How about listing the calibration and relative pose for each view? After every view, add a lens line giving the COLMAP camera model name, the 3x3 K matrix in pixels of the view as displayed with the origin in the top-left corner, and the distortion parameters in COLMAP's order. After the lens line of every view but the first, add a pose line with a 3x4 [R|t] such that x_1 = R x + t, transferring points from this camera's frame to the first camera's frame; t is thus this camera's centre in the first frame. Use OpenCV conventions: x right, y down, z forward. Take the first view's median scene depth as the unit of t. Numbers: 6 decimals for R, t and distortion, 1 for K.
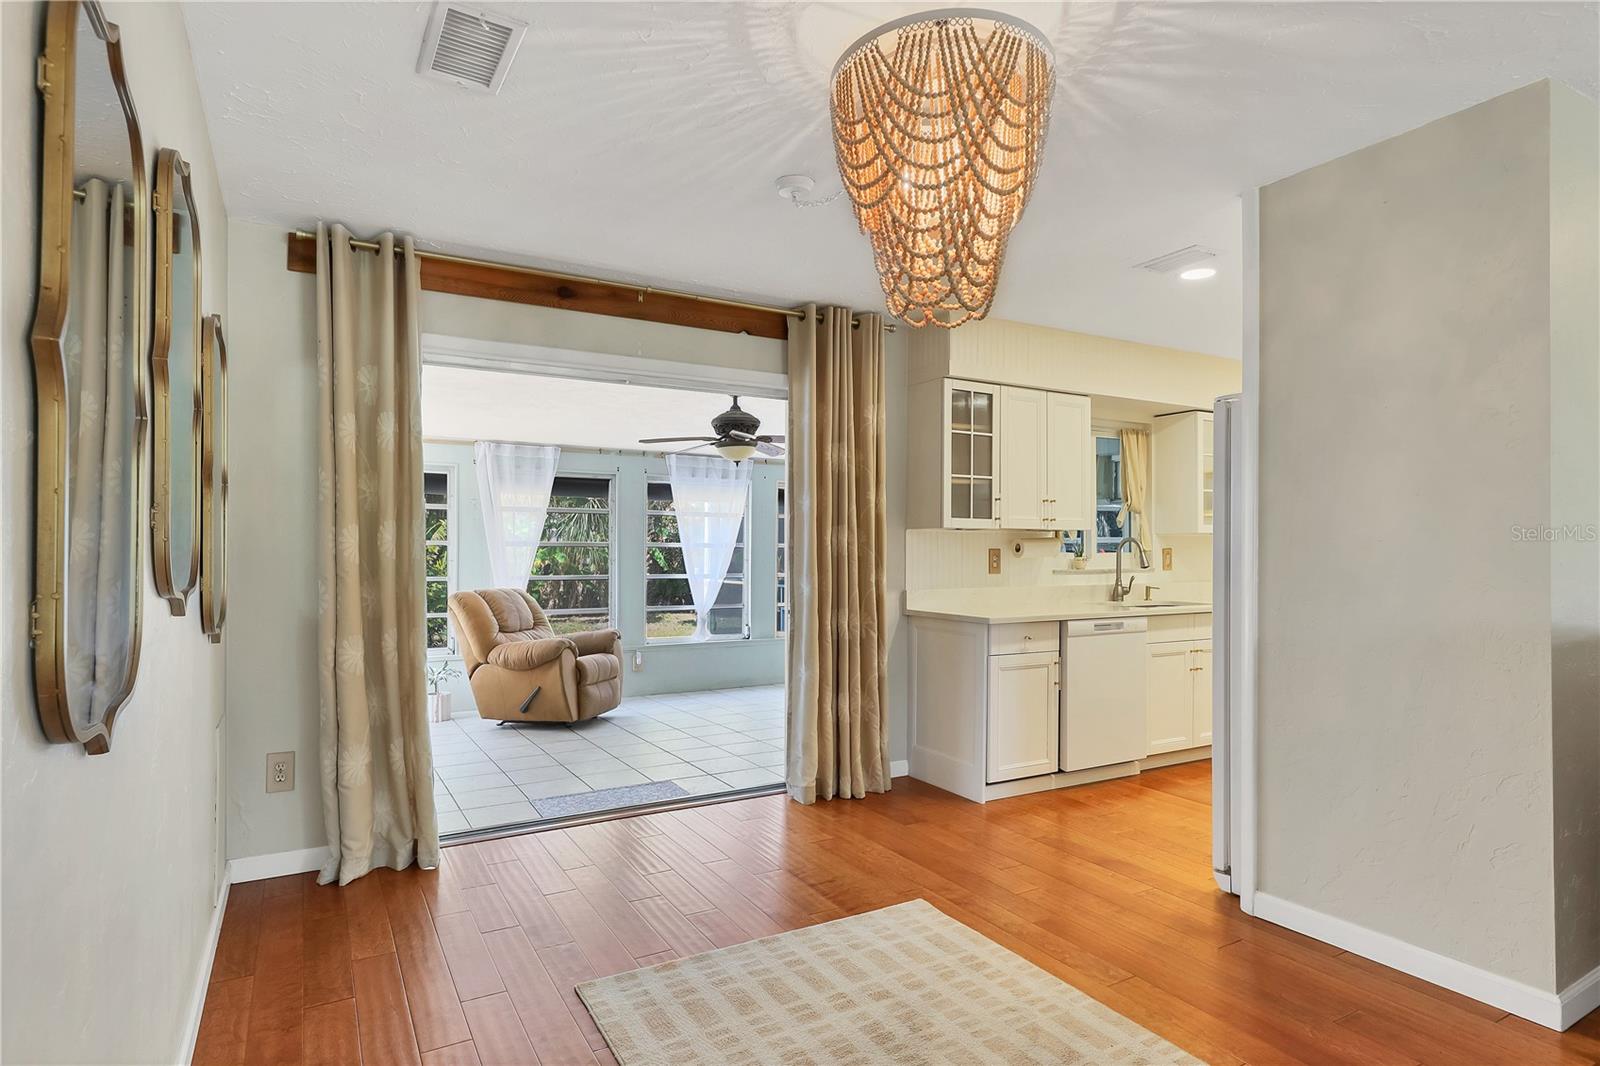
lens RADIAL K [[860.8, 0, 799.7], [0, 860.8, 547.4], [0, 0, 1]] dist [0.014116, -0.000491]
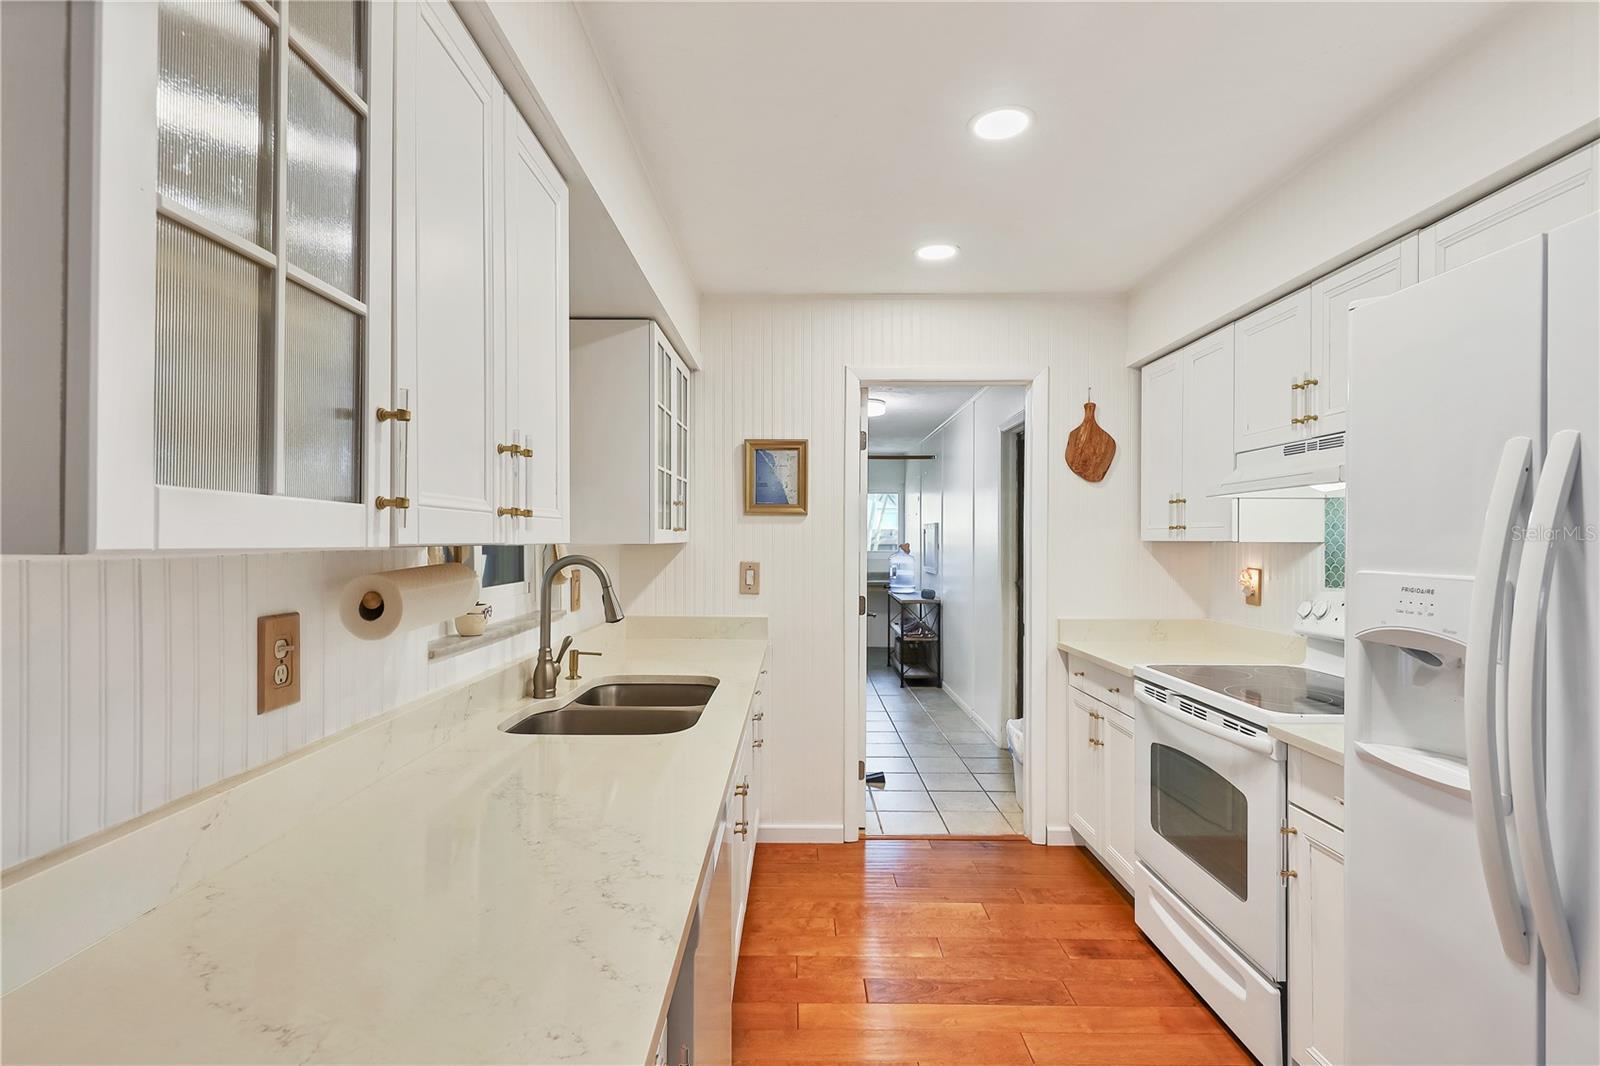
lens RADIAL K [[751.1, 0, 803.9], [0, 751.1, 534.6], [0, 0, 1]] dist [0.015755, -0.001131]
pose [[0.505492, 0.004080, 0.862822, 0.122123], [-0.000794, 0.999991, -0.004263, -0.025677], [-0.862831, 0.001470, 0.505490, 0.853829]]
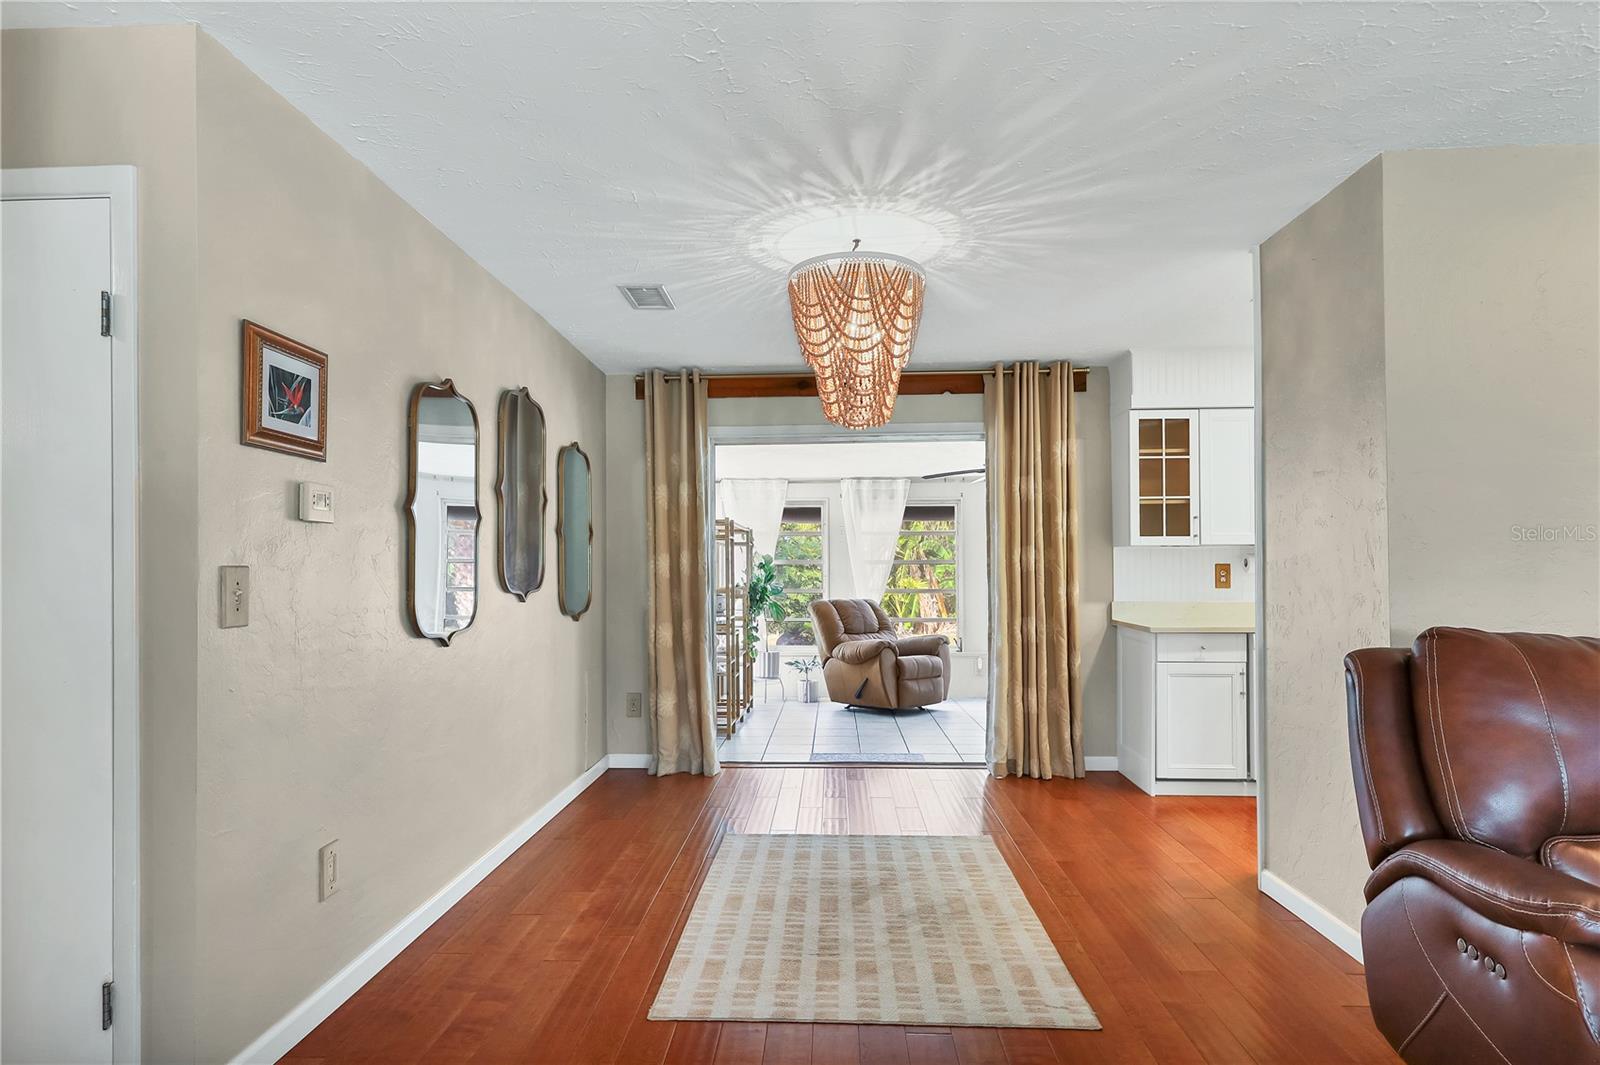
lens RADIAL K [[915.0, 0, 798.7], [0, 915.0, 554.2], [0, 0, 1]] dist [0.022242, 0.000470]
pose [[0.845478, -0.014041, -0.533825, 0.442574], [0.009782, 0.999894, -0.010807, -0.003580], [0.533920, 0.003915, 0.845526, -0.225071]]
